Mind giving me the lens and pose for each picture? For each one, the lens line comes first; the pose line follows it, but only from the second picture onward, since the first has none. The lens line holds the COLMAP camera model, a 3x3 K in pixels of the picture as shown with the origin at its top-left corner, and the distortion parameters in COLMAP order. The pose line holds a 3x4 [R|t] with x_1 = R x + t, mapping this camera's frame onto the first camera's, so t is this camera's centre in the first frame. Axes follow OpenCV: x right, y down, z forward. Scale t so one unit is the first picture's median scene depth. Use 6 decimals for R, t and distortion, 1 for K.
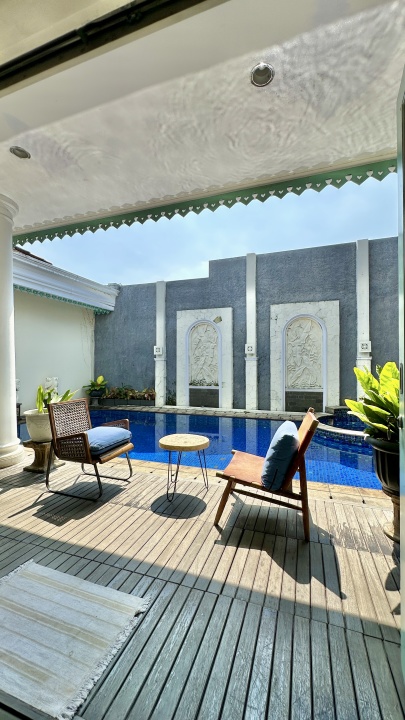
lens RADIAL K [[289.7, 0, 202.4], [0, 289.7, 358.3], [0, 0, 1]] dist [0.004420, -0.000017]
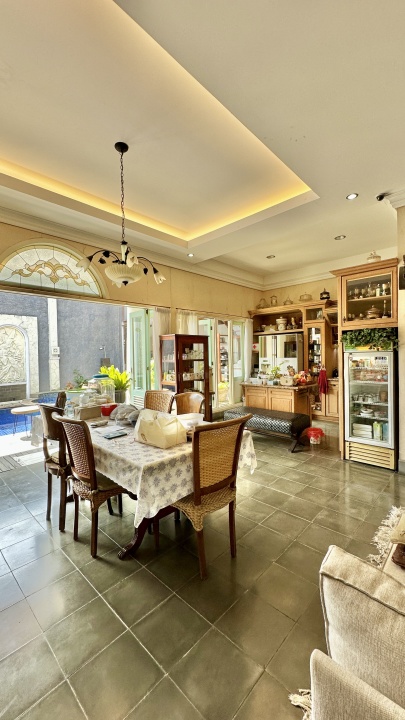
lens RADIAL K [[289.7, 0, 203.9], [0, 289.7, 356.3], [0, 0, 1]] dist [0.004420, -0.000017]
pose [[0.409331, -0.014408, 0.912272, -0.474649], [-0.002871, 0.999850, 0.017079, -0.036894], [-0.912381, -0.009611, 0.409228, -0.303000]]
